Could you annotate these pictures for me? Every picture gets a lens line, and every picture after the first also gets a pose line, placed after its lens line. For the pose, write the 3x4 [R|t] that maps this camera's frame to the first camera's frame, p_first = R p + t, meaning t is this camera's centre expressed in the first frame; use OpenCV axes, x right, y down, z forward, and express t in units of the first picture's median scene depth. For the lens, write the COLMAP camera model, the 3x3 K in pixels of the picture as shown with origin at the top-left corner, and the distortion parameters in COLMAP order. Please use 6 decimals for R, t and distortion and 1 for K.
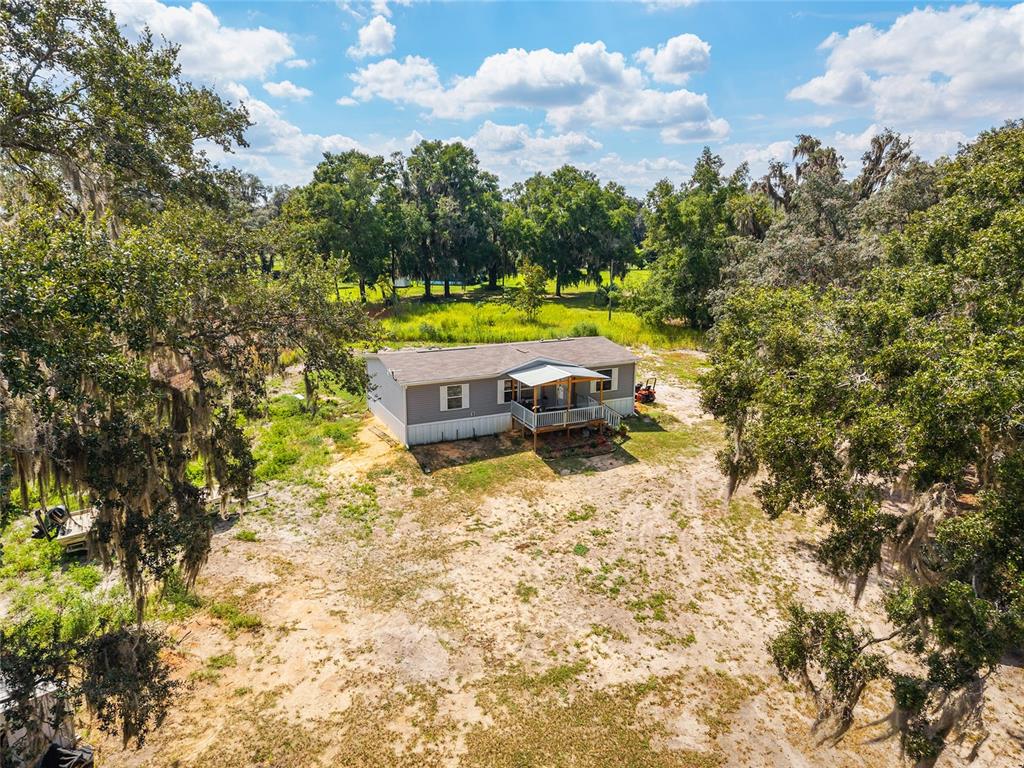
lens RADIAL K [[704.5, 0, 512.0], [0, 704.5, 384.0], [0, 0, 1]] dist [0.042063, -0.039237]
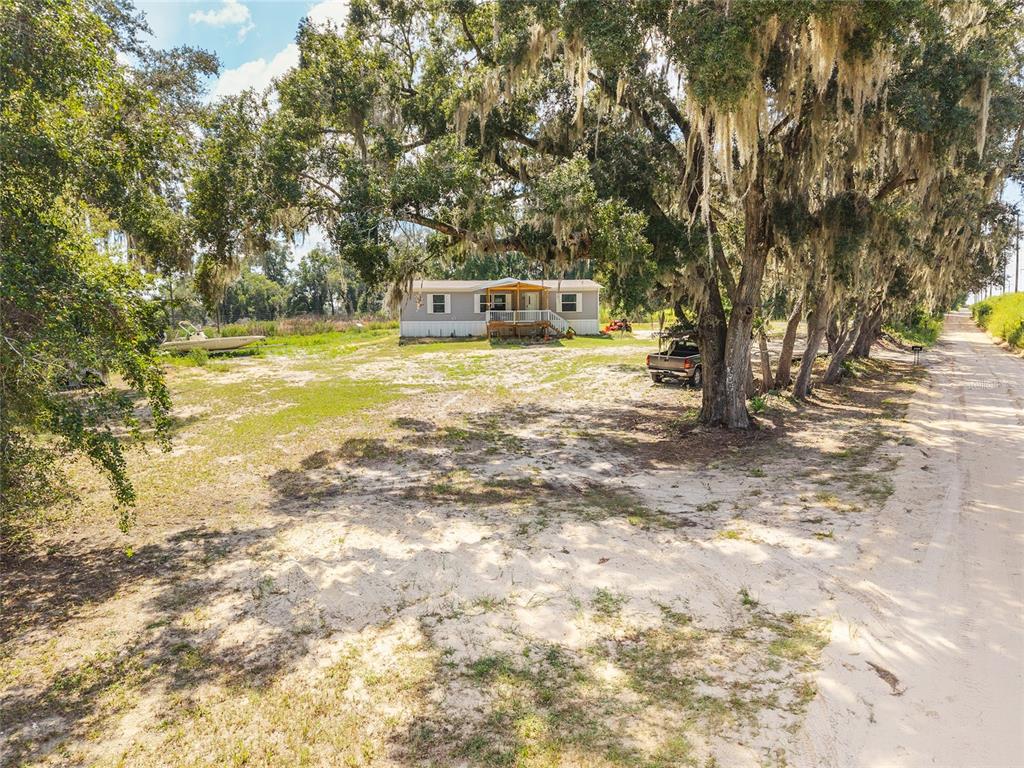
lens RADIAL K [[704.5, 0, 512.0], [0, 704.5, 384.0], [0, 0, 1]] dist [0.042063, -0.039237]
pose [[0.948842, 0.017590, -0.315260, 0.476477], [-0.059594, 0.990479, -0.124099, 0.326812], [0.310075, 0.136538, 0.940856, -0.198597]]
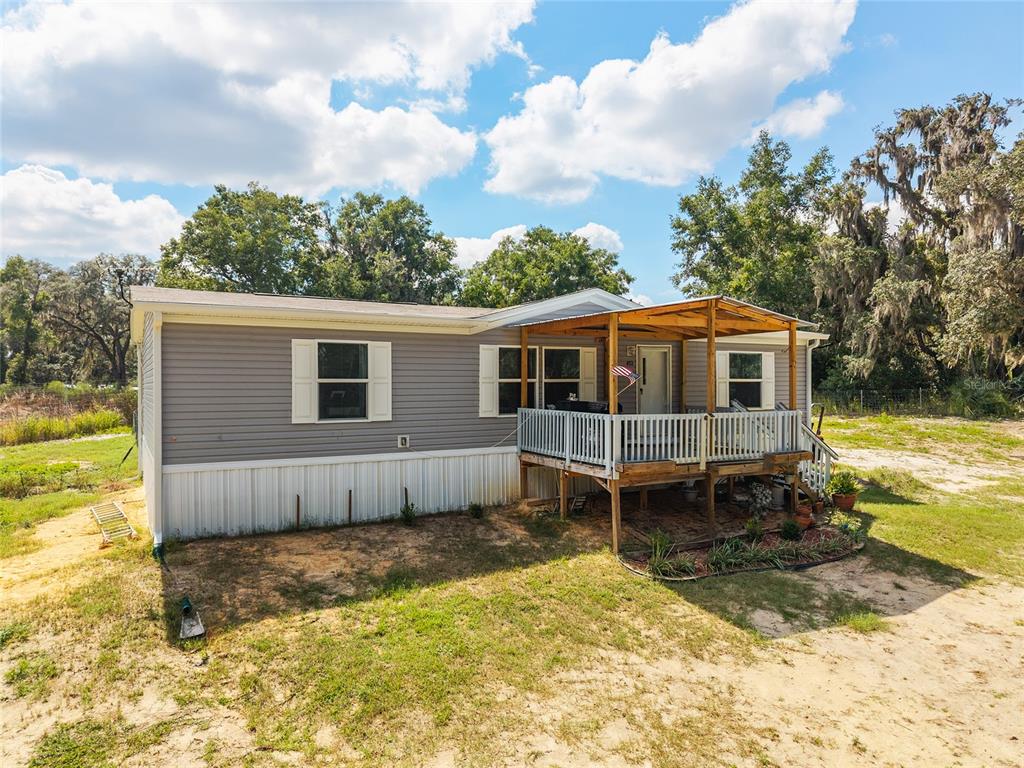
lens RADIAL K [[704.5, 0, 512.0], [0, 704.5, 384.0], [0, 0, 1]] dist [0.042063, -0.039237]
pose [[0.997707, -0.007090, 0.067303, -0.028040], [0.022231, 0.973641, -0.227000, 0.091517], [-0.063919, 0.227976, 0.971566, 0.690638]]
